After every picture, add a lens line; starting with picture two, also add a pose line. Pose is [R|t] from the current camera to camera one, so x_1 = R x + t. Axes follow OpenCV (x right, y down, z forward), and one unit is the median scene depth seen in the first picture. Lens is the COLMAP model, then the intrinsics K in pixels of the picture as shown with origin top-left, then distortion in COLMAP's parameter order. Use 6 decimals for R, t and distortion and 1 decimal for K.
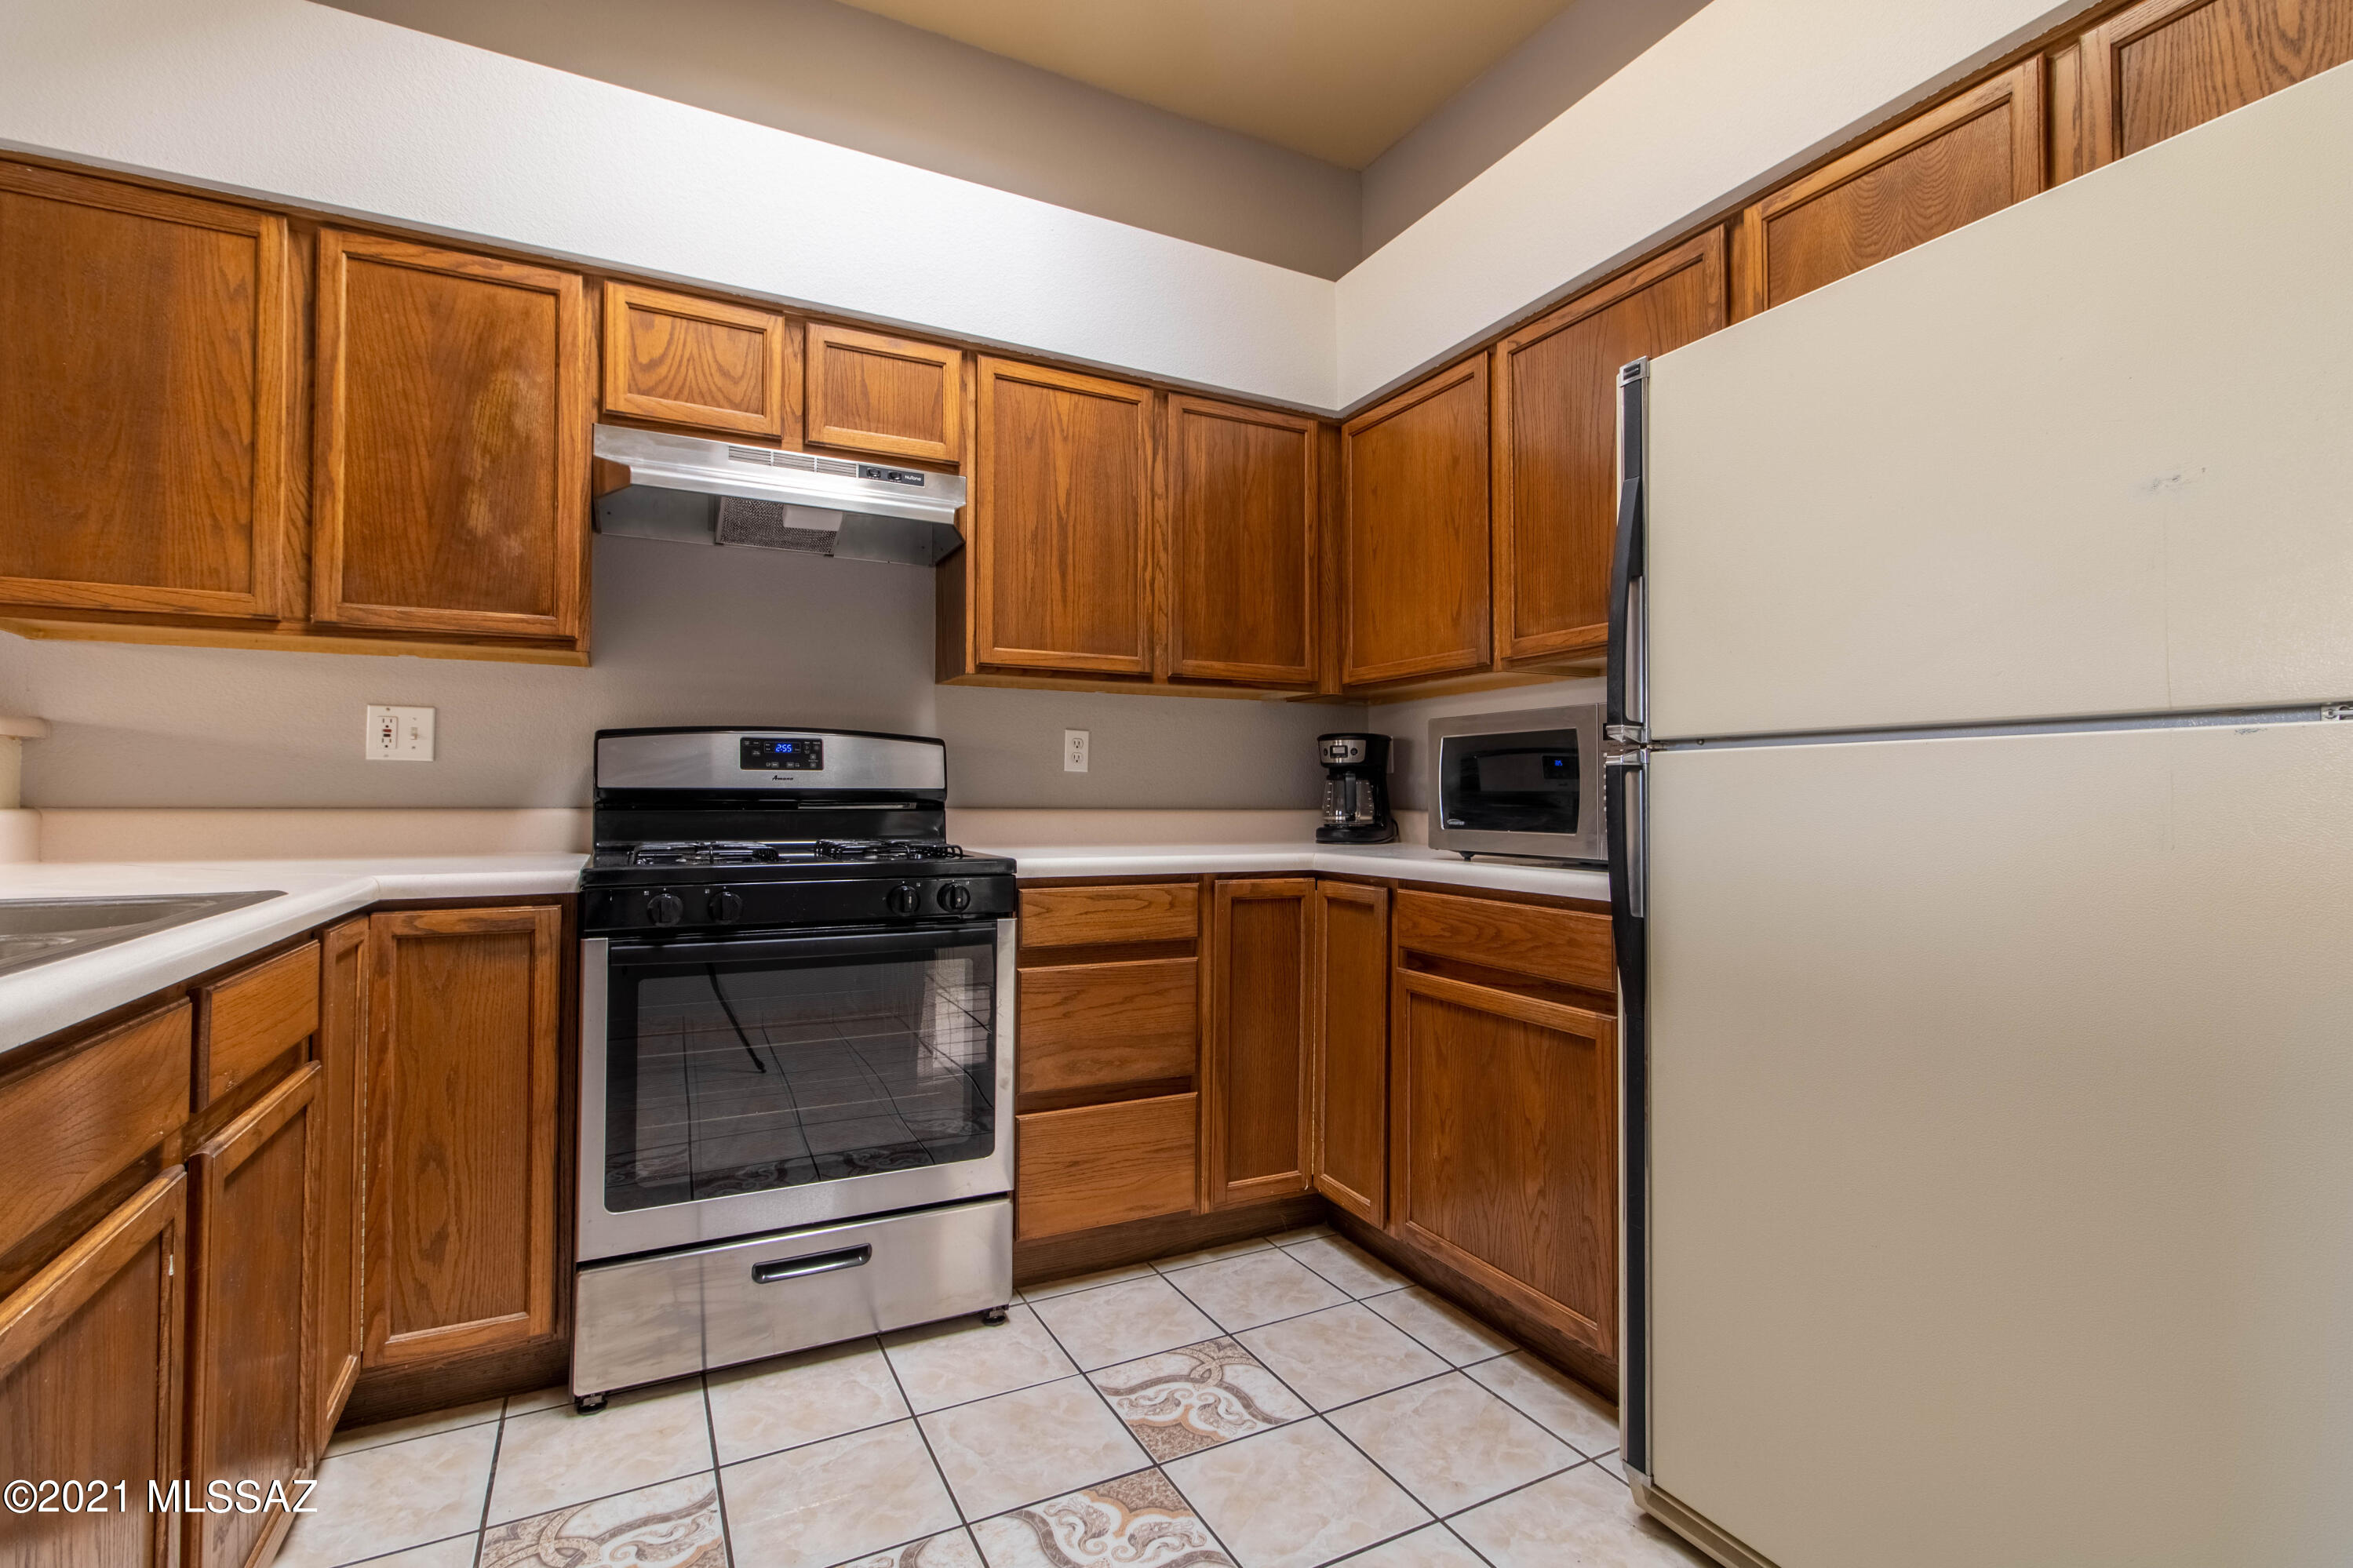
lens RADIAL K [[1088.5, 0, 1183.4], [0, 1088.5, 775.7], [0, 0, 1]] dist [0.002039, -0.000194]
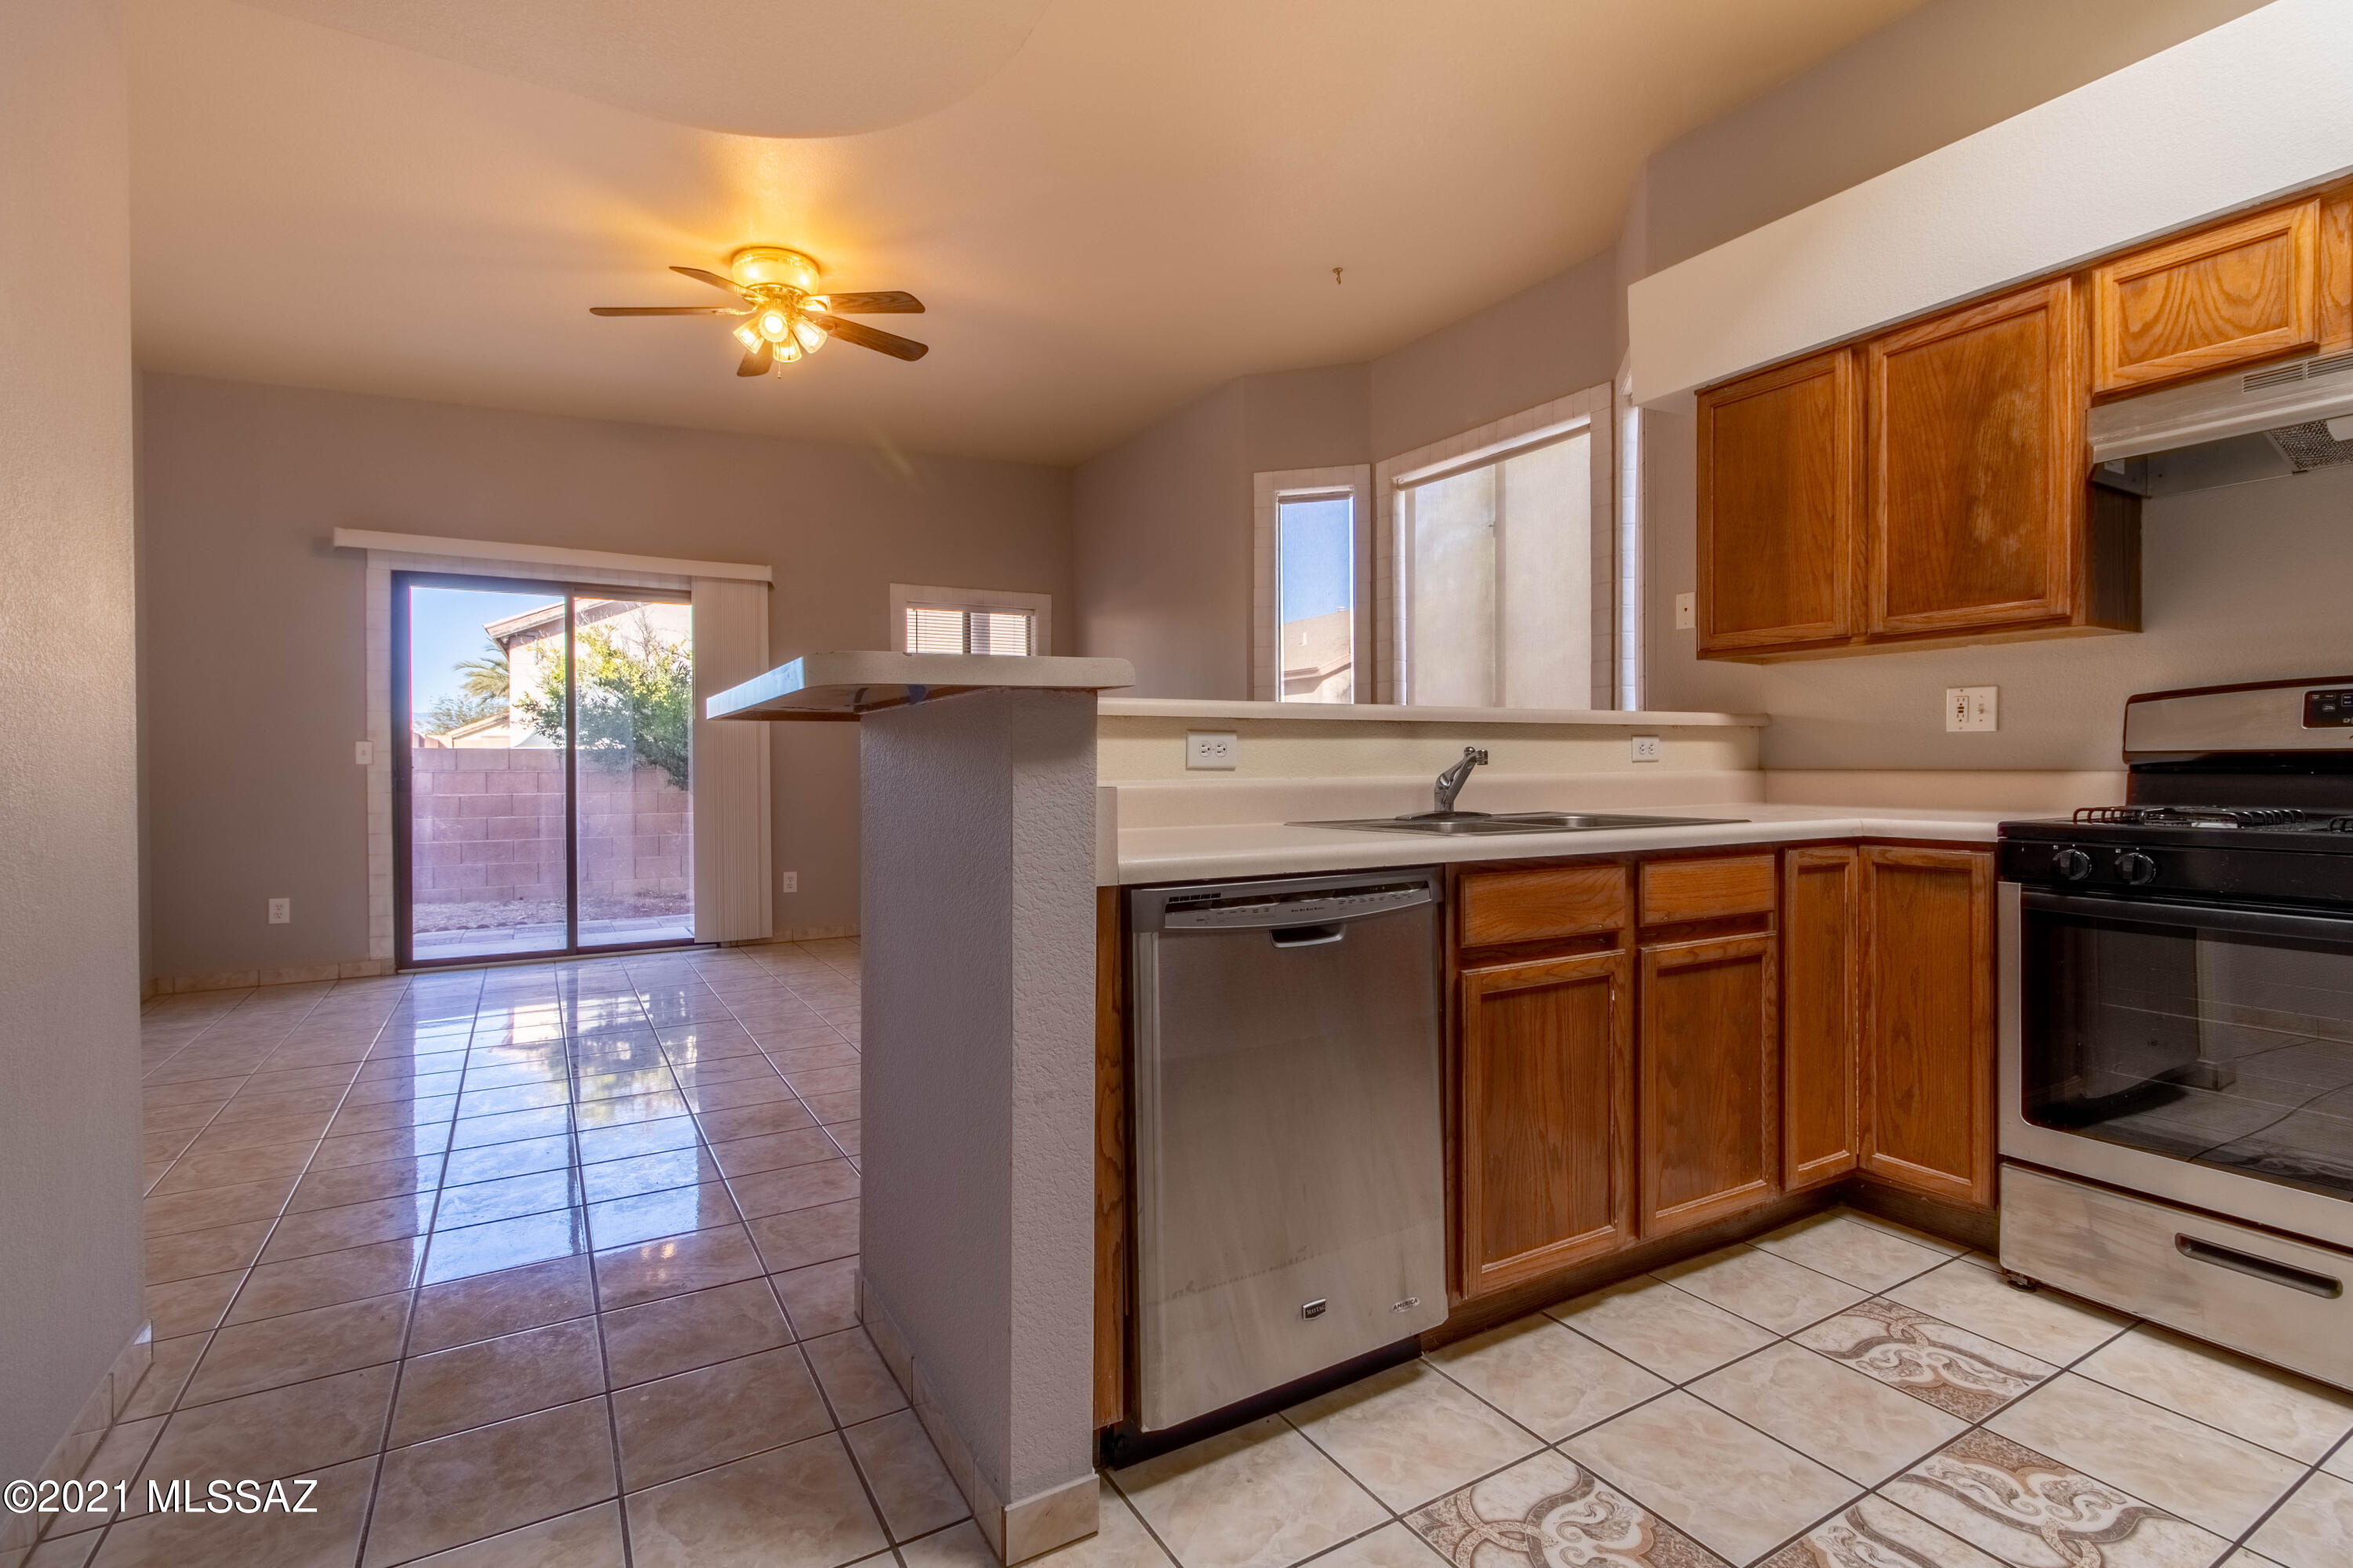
lens RADIAL K [[1088.7, 0, 1183.4], [0, 1088.7, 775.7], [0, 0, 1]] dist [0.002039, -0.000194]
pose [[0.053394, 0.006944, -0.998549, 0.519668], [0.024640, 0.999662, 0.008269, 0.004284], [0.998269, -0.025046, 0.053204, 0.056570]]
